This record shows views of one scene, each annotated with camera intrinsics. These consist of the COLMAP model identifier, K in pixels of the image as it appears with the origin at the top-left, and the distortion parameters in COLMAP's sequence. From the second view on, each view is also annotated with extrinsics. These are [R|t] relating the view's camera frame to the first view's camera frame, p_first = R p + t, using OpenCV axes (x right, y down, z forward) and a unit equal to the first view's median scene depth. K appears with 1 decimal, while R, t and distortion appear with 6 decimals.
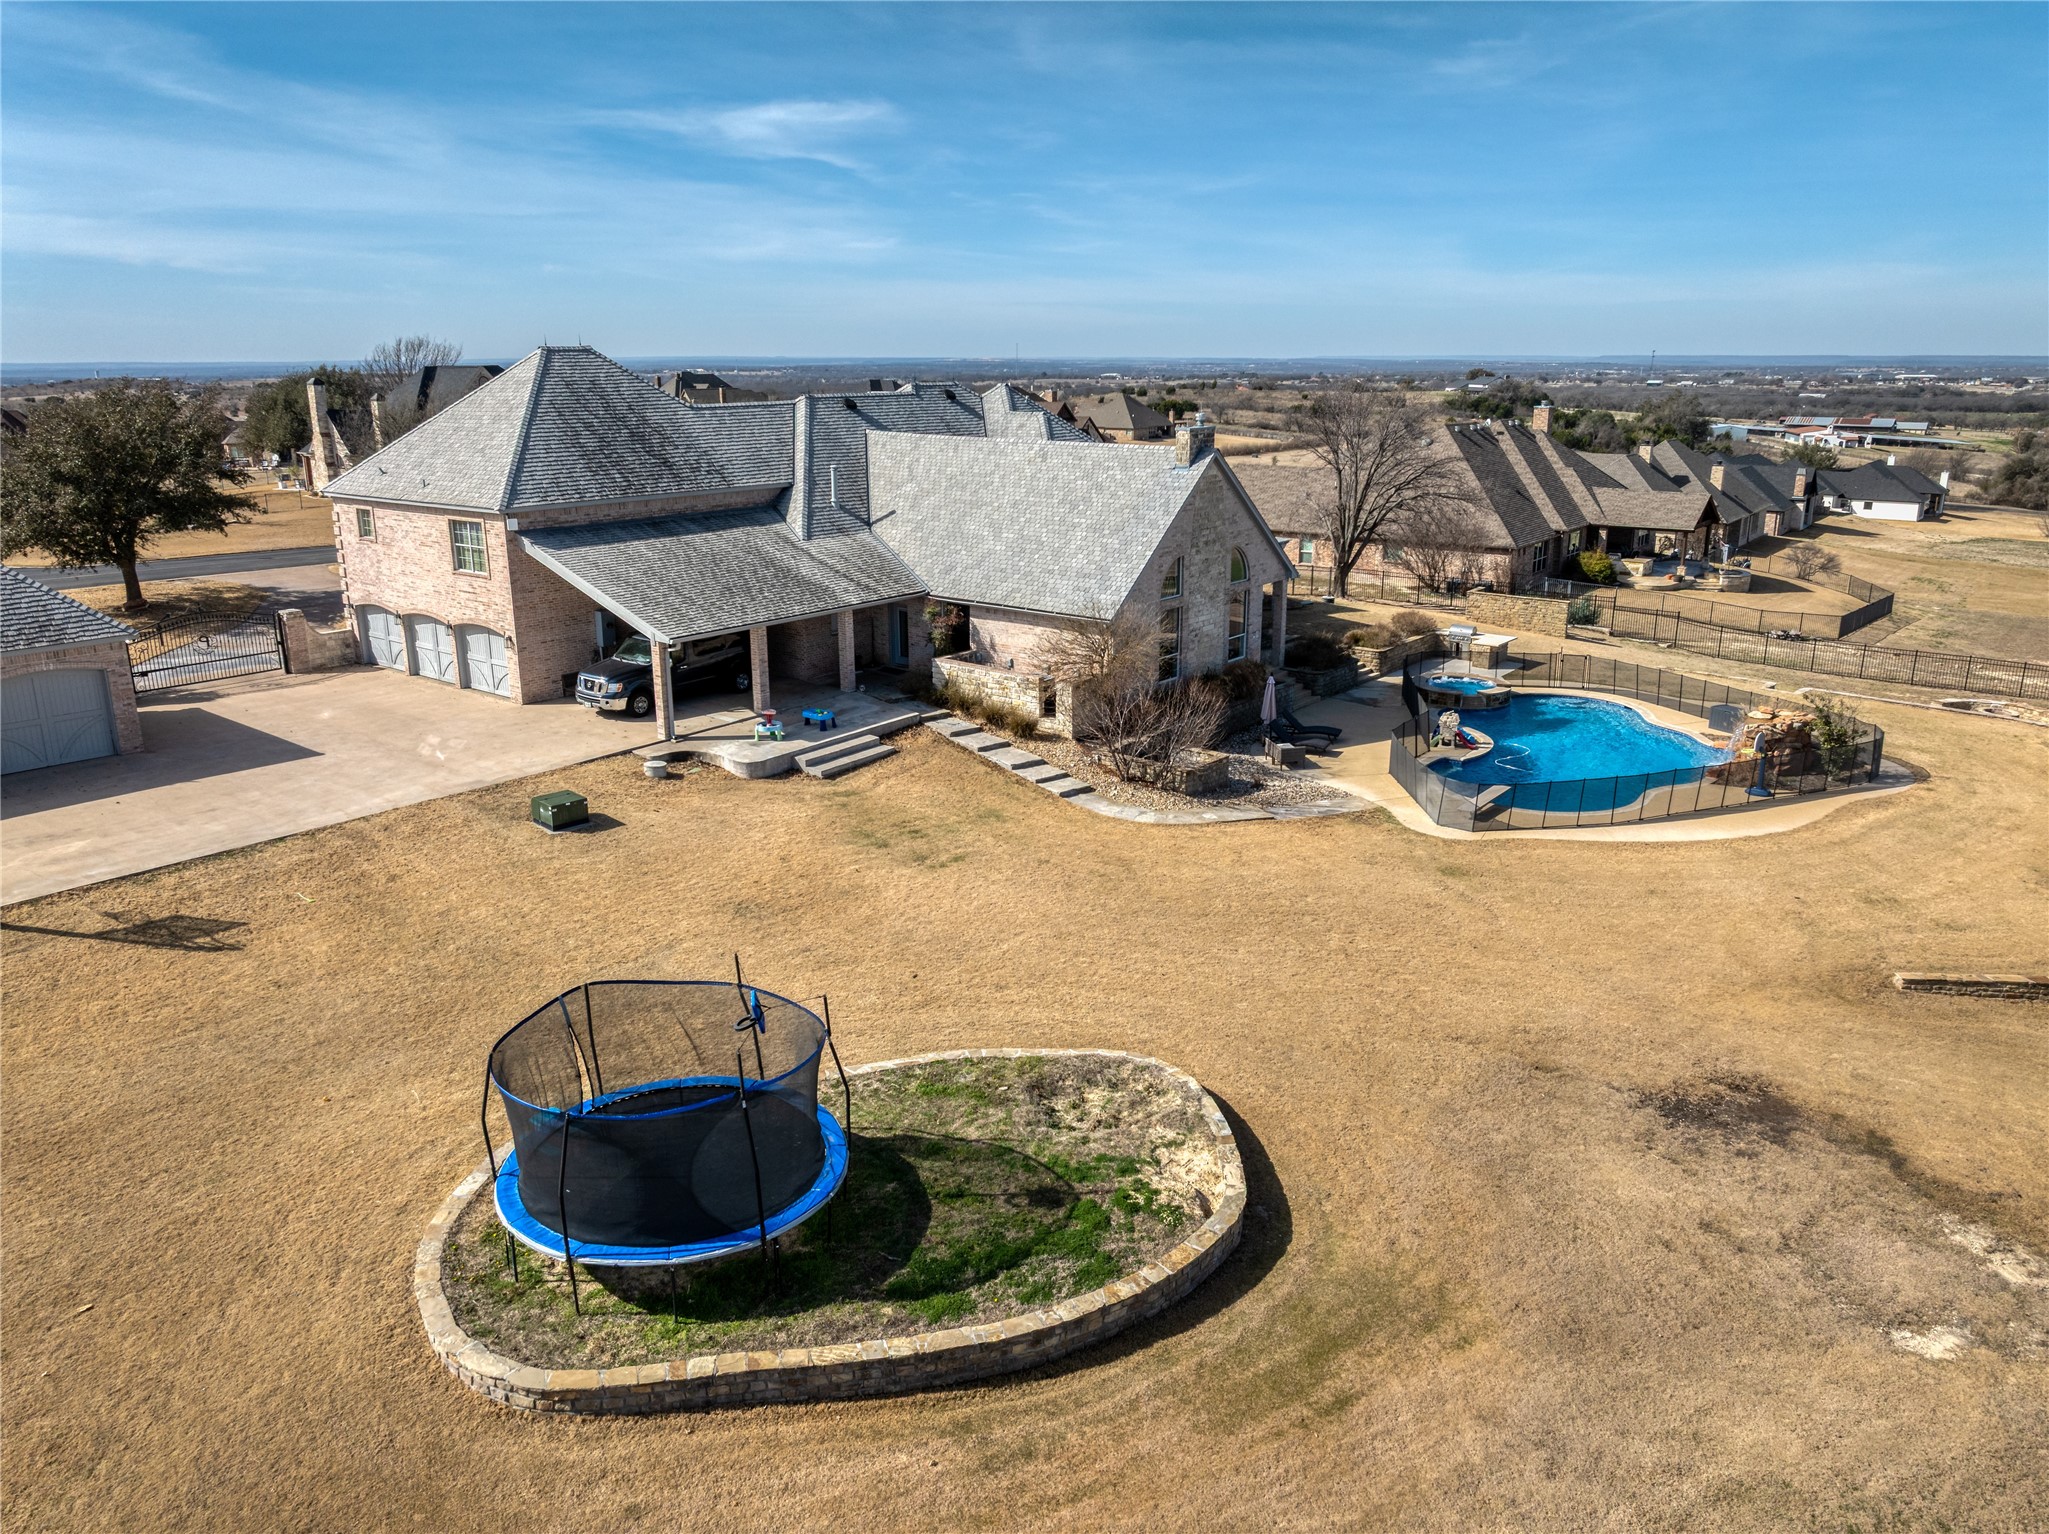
lens RADIAL K [[1458.4, 0, 1031.4], [0, 1458.4, 762.0], [0, 0, 1]] dist [-0.036128, 0.019392]
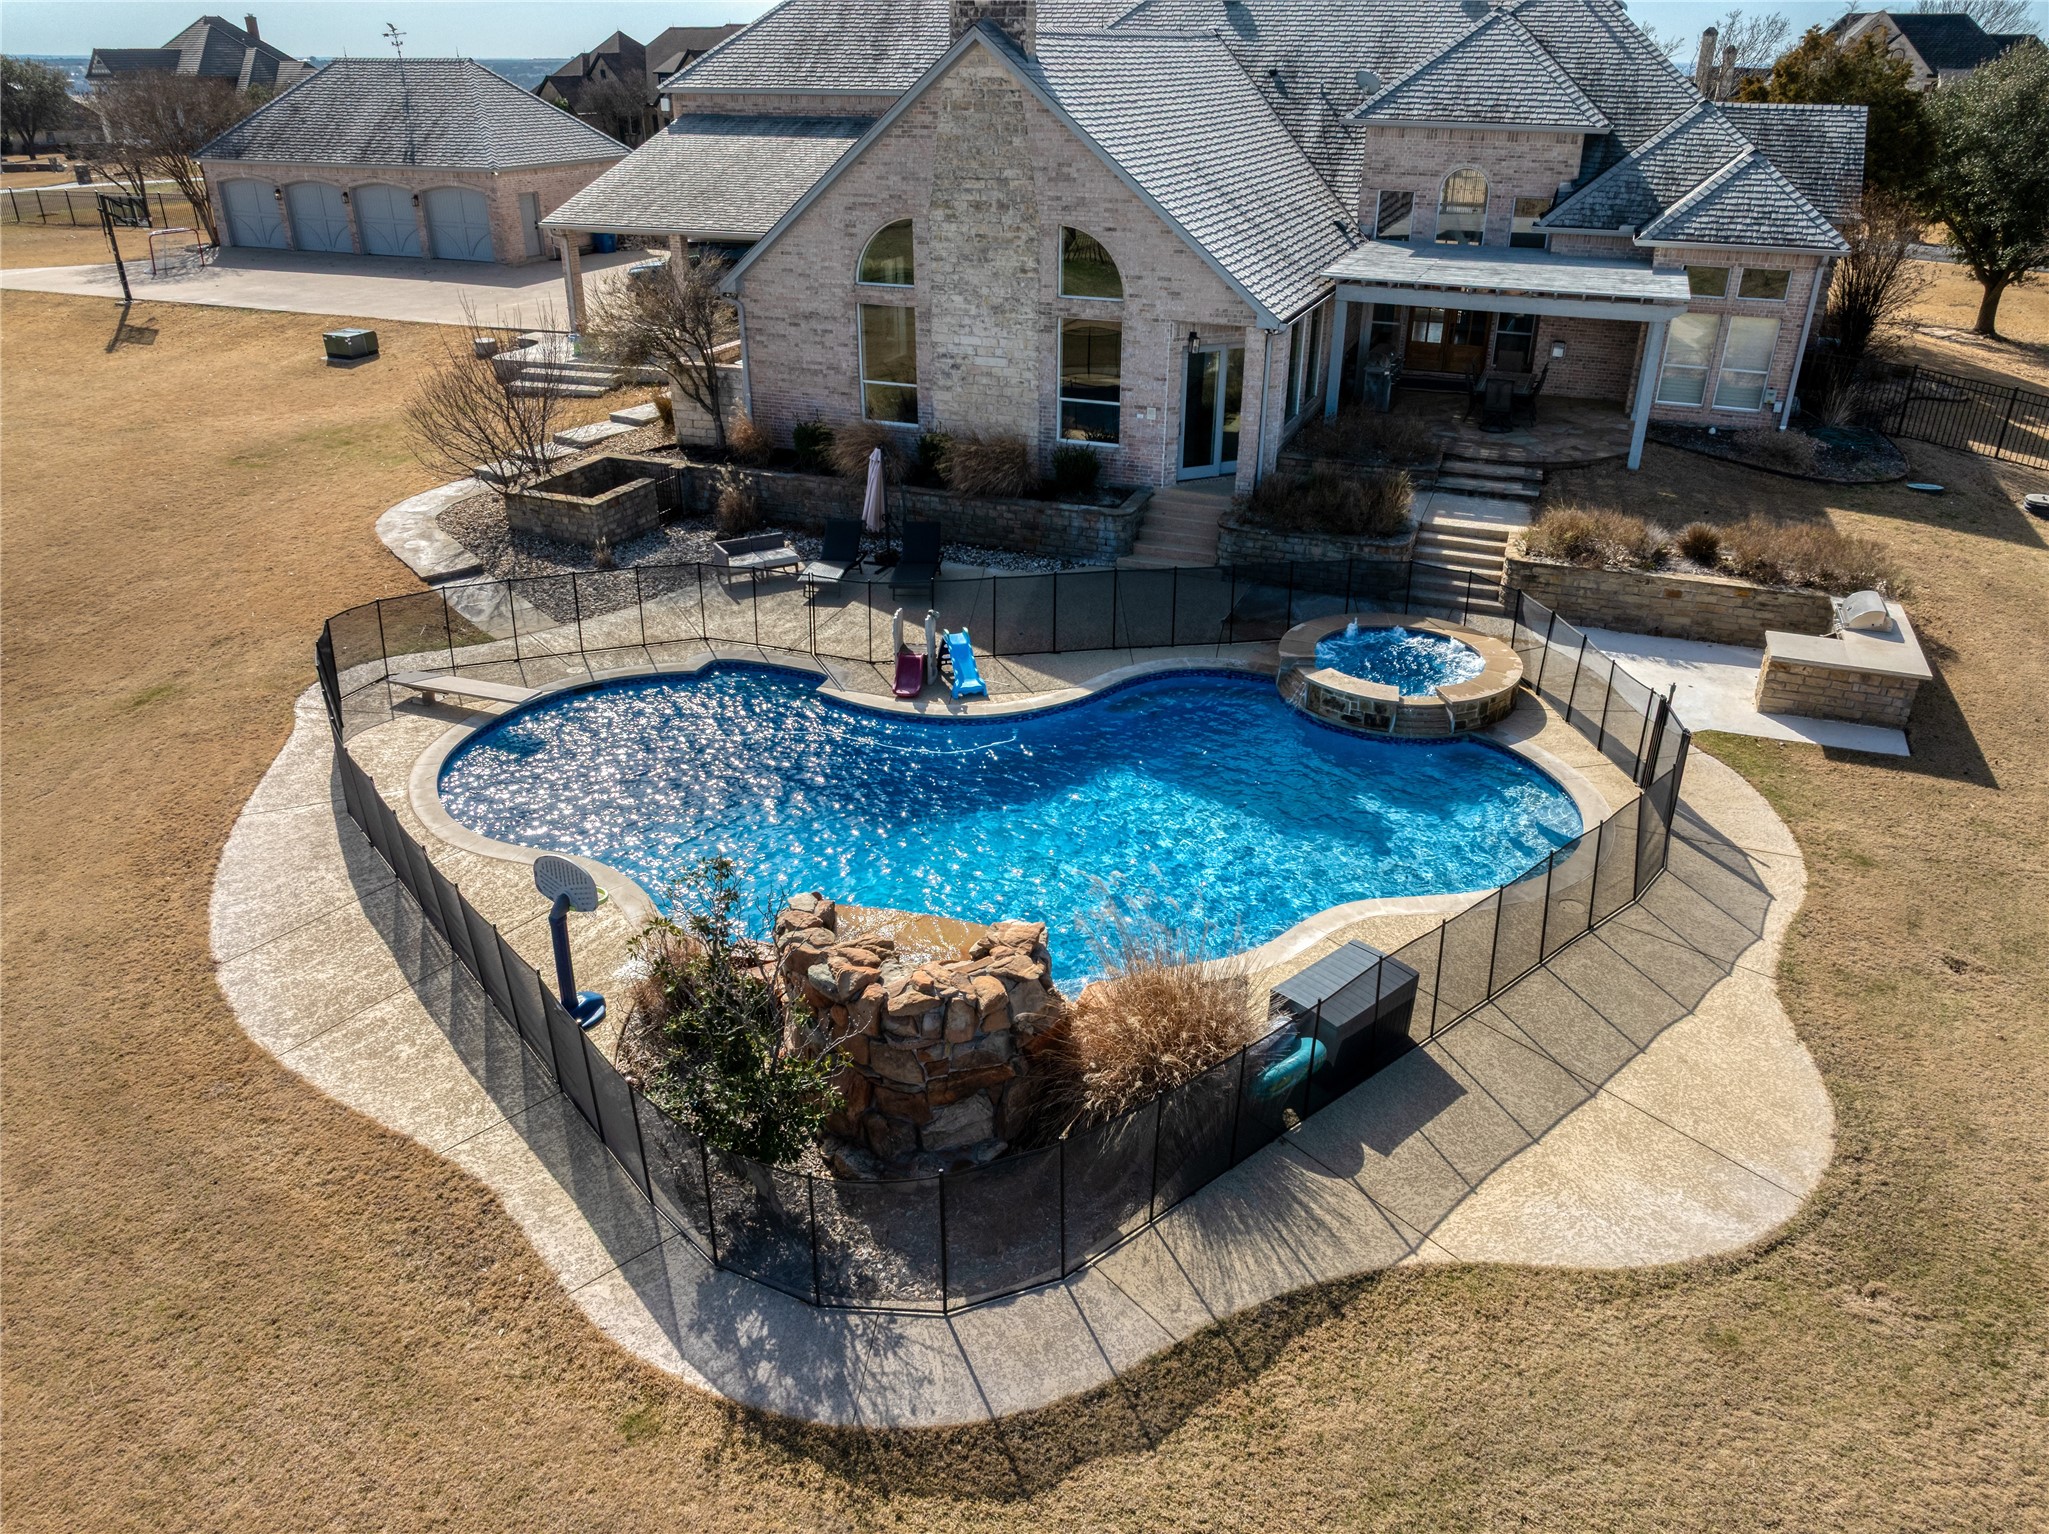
lens RADIAL K [[1458.4, 0, 1031.4], [0, 1458.4, 762.0], [0, 0, 1]] dist [-0.036128, 0.019392]
pose [[0.285236, 0.424921, -0.859117, 0.740469], [-0.264668, 0.896421, 0.355499, -0.171191], [0.921190, 0.125980, 0.368154, 0.883682]]
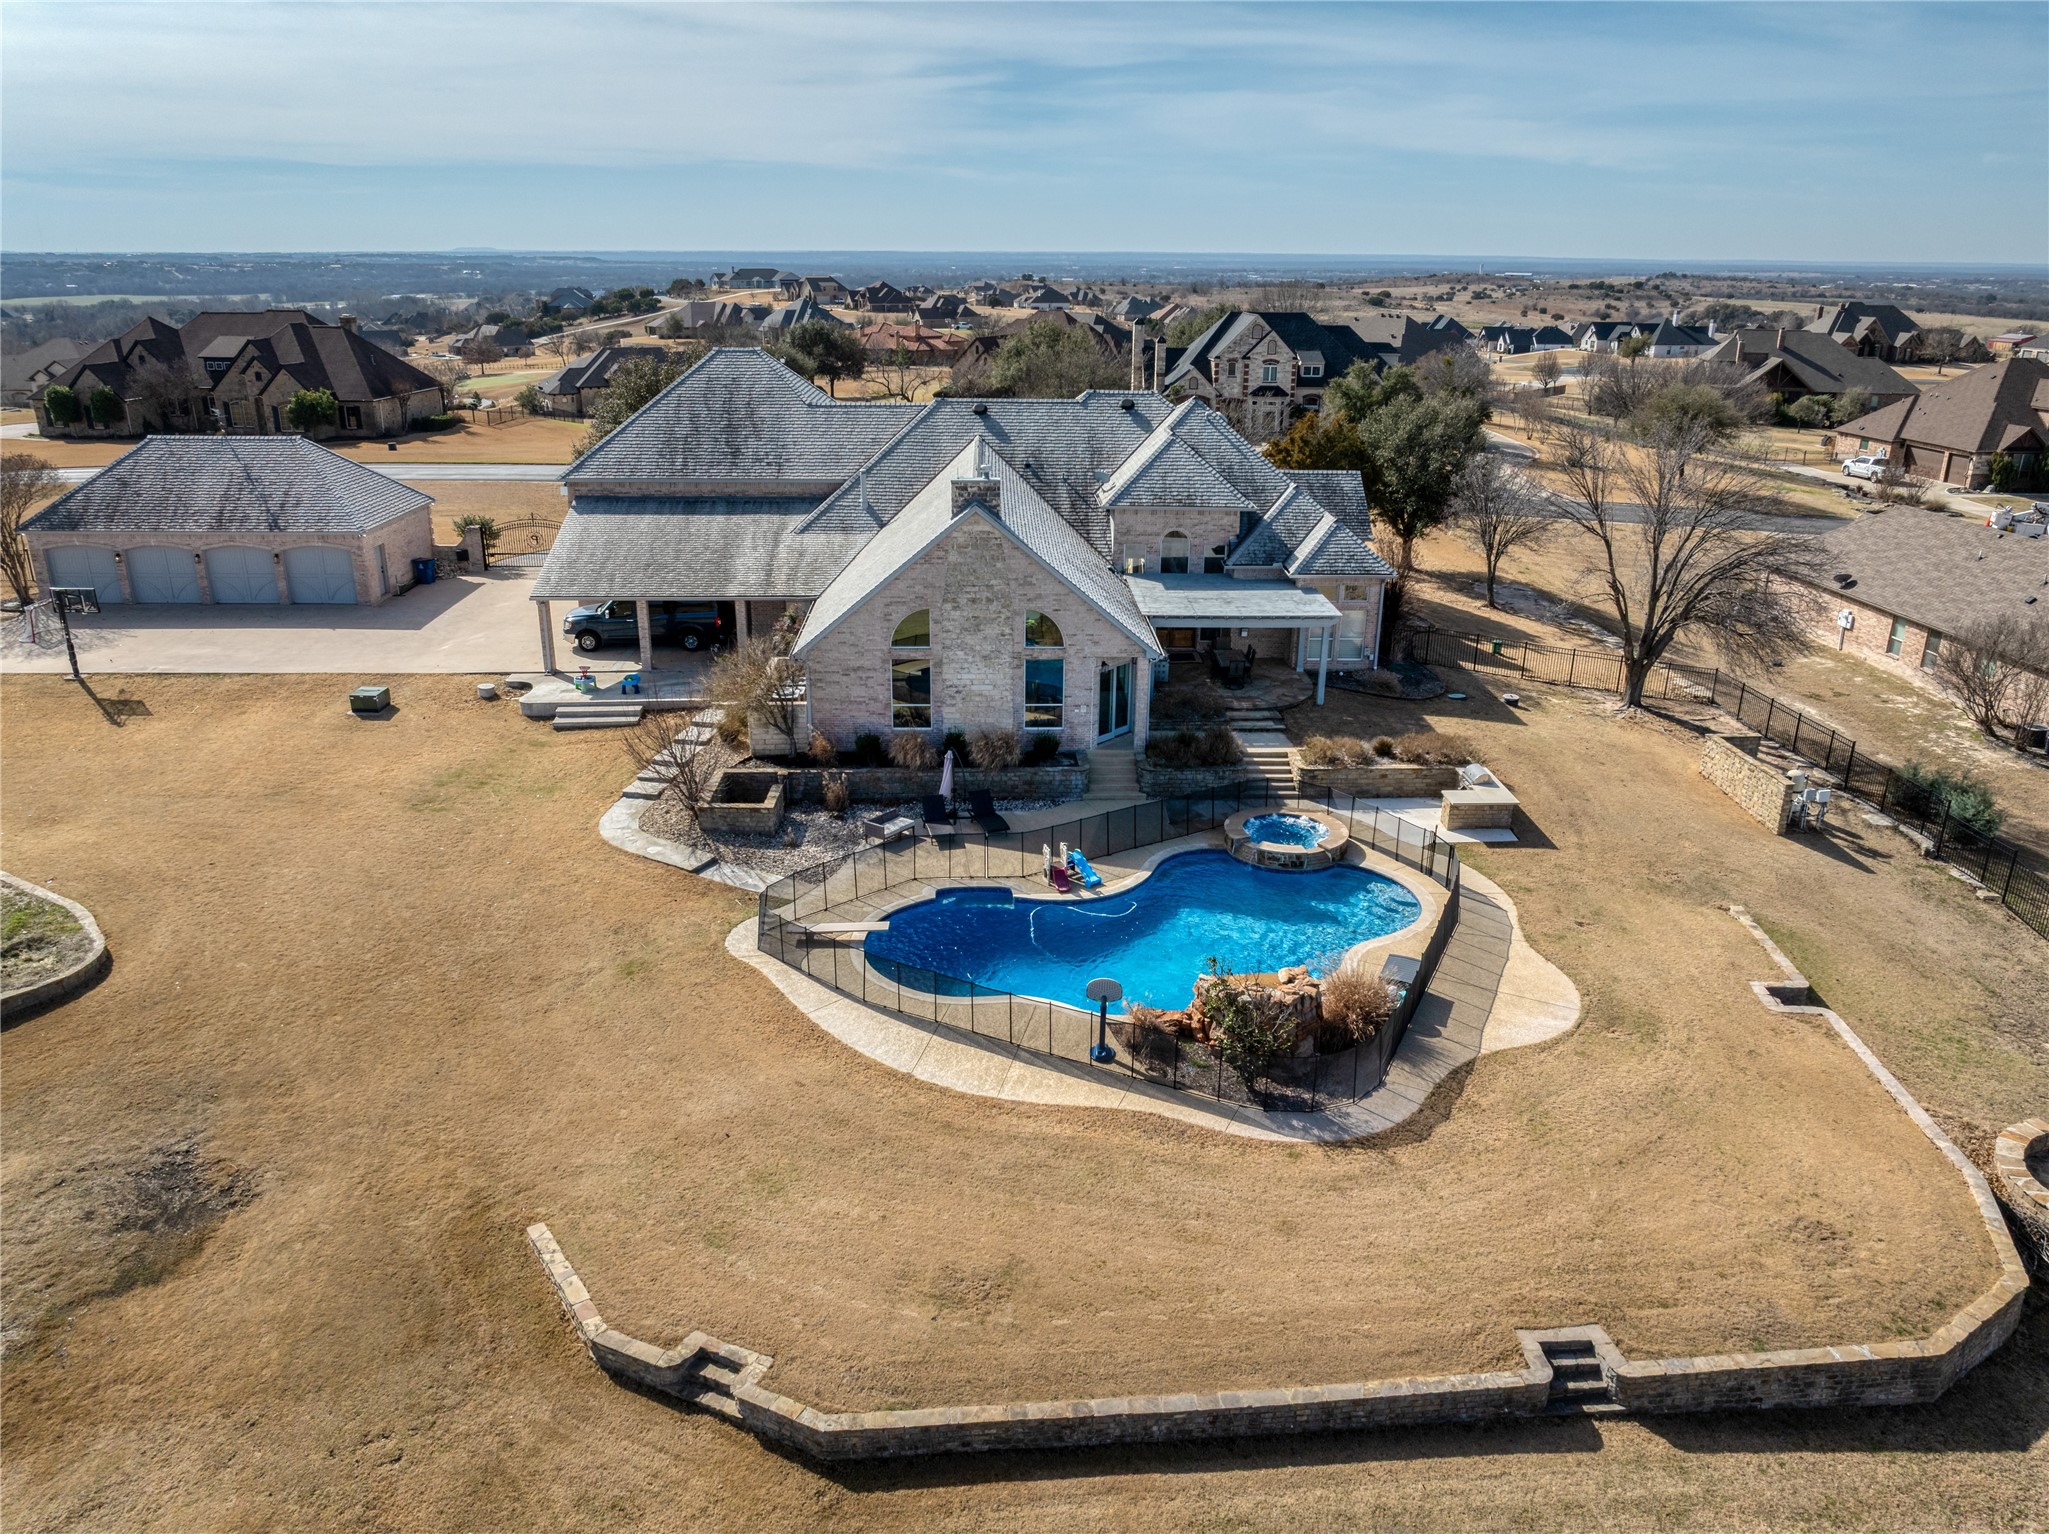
lens RADIAL K [[1458.4, 0, 1031.4], [0, 1458.4, 762.0], [0, 0, 1]] dist [-0.036128, 0.019392]
pose [[0.642253, 0.264020, -0.719586, 0.906179], [-0.216323, 0.963075, 0.160283, -0.220882], [0.735333, 0.052721, 0.675652, 0.408633]]
